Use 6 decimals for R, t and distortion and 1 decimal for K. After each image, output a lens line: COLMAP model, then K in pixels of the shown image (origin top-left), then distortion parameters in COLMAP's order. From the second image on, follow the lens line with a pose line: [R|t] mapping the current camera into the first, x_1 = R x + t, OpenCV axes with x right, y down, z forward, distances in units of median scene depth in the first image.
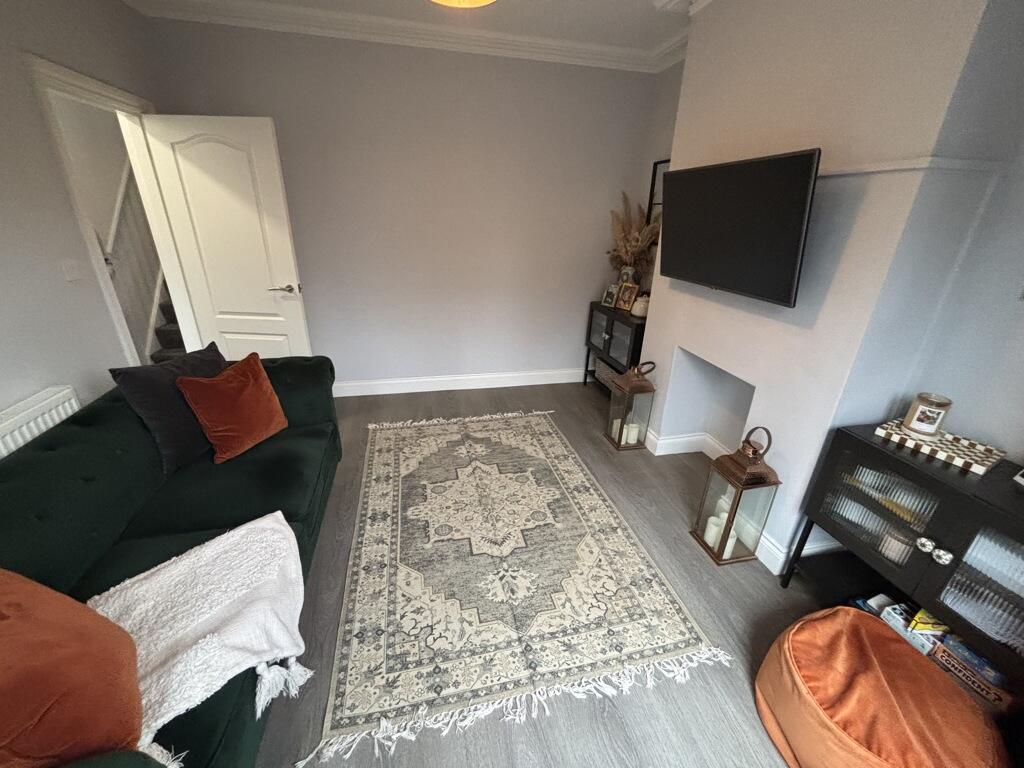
lens RADIAL K [[411.4, 0, 510.9], [0, 411.4, 386.5], [0, 0, 1]] dist [-0.000063, -0.001217]
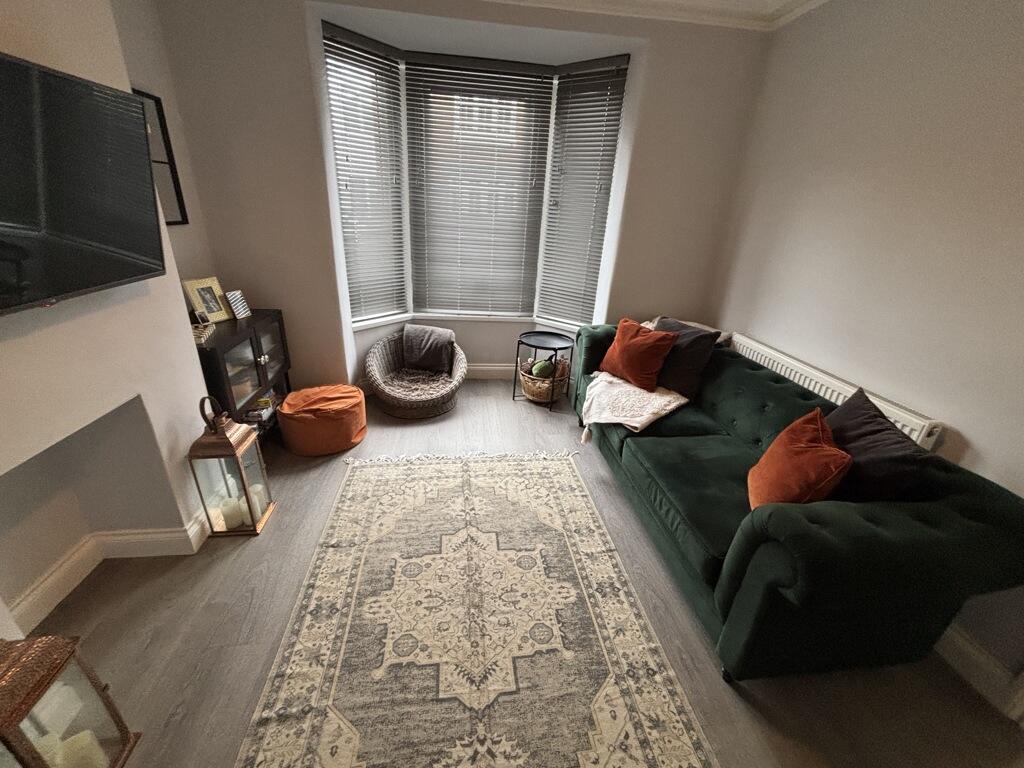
lens RADIAL K [[411.4, 0, 509.2], [0, 411.4, 387.2], [0, 0, 1]] dist [-0.000063, -0.001217]
pose [[-0.991693, -0.112789, 0.061842, -0.139261], [-0.032953, 0.687495, 0.725441, -0.561260], [-0.124338, 0.717377, -0.685500, 1.353310]]
